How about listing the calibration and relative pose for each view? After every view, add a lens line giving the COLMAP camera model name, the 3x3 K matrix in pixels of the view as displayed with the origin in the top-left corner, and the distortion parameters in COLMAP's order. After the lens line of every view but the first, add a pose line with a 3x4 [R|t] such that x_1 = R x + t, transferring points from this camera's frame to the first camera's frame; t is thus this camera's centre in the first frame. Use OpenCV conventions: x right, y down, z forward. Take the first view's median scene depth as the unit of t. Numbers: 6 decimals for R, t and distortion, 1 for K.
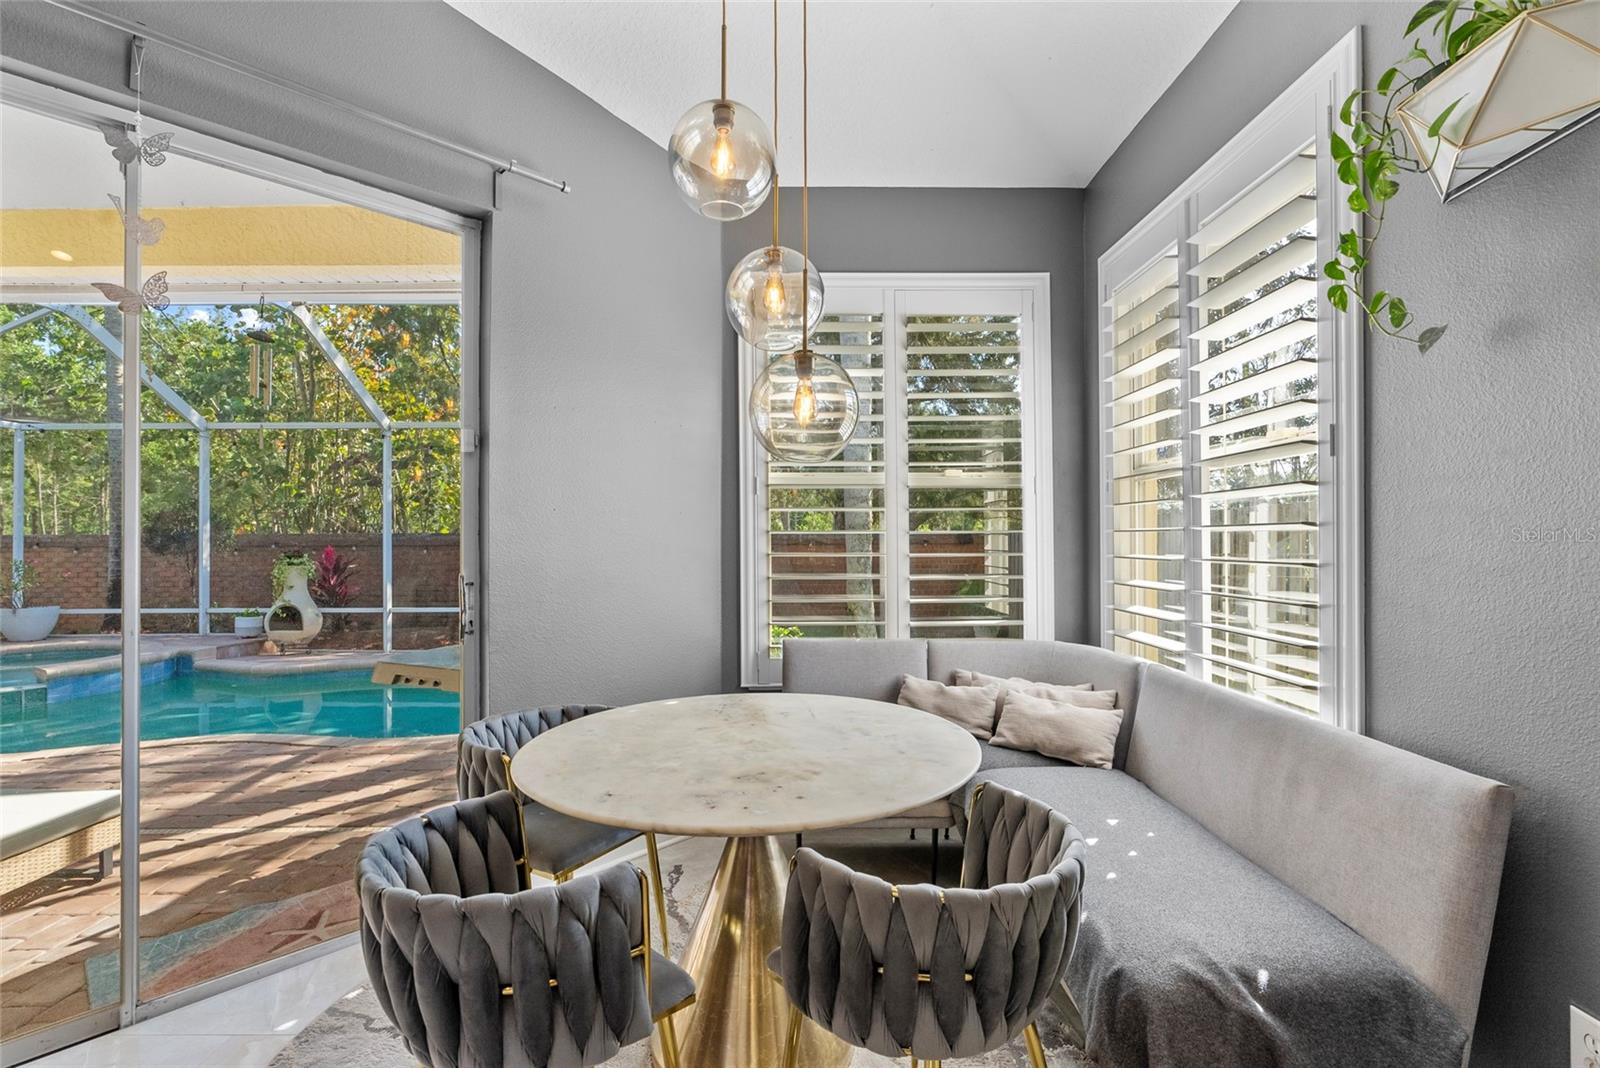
lens RADIAL K [[723.1, 0, 800.0], [0, 723.1, 534.0], [0, 0, 1]] dist [-0.009757, 0.005227]
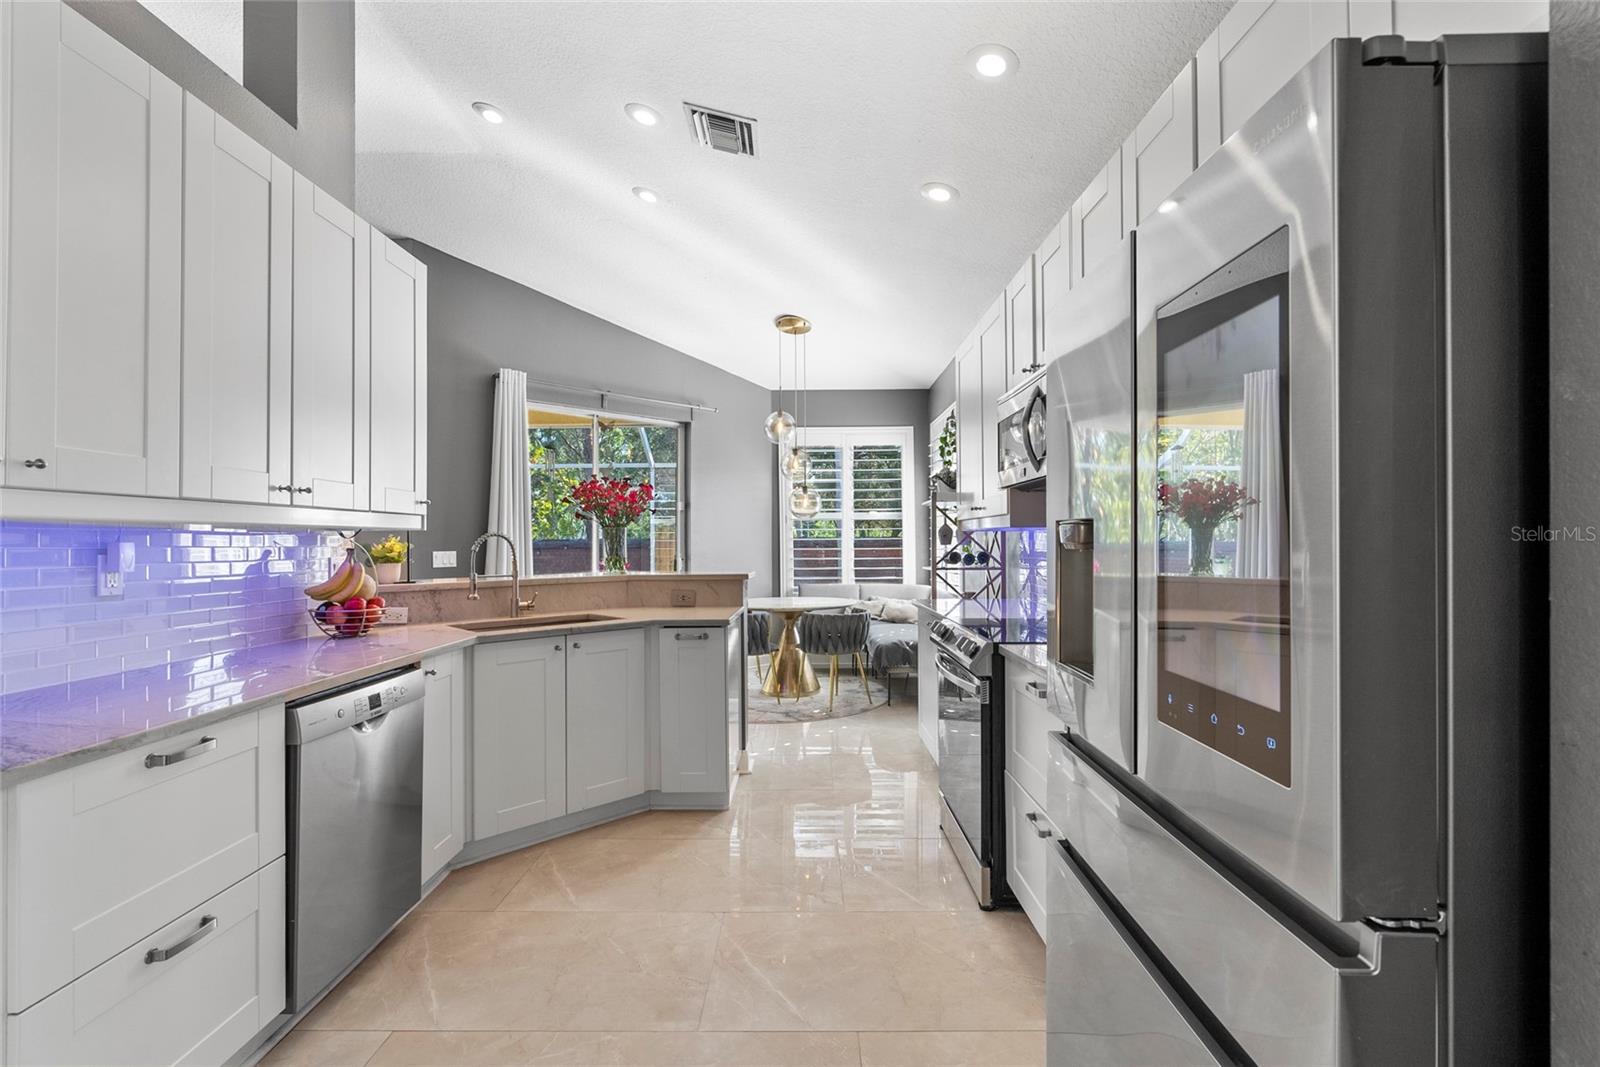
lens RADIAL K [[723.1, 0, 800.0], [0, 723.1, 533.5], [0, 0, 1]] dist [-0.009757, 0.005227]
pose [[0.999797, -0.005722, -0.019317, 0.025814], [0.005668, 0.999980, -0.002856, -0.015201], [0.019333, 0.002746, 0.999809, -1.325907]]
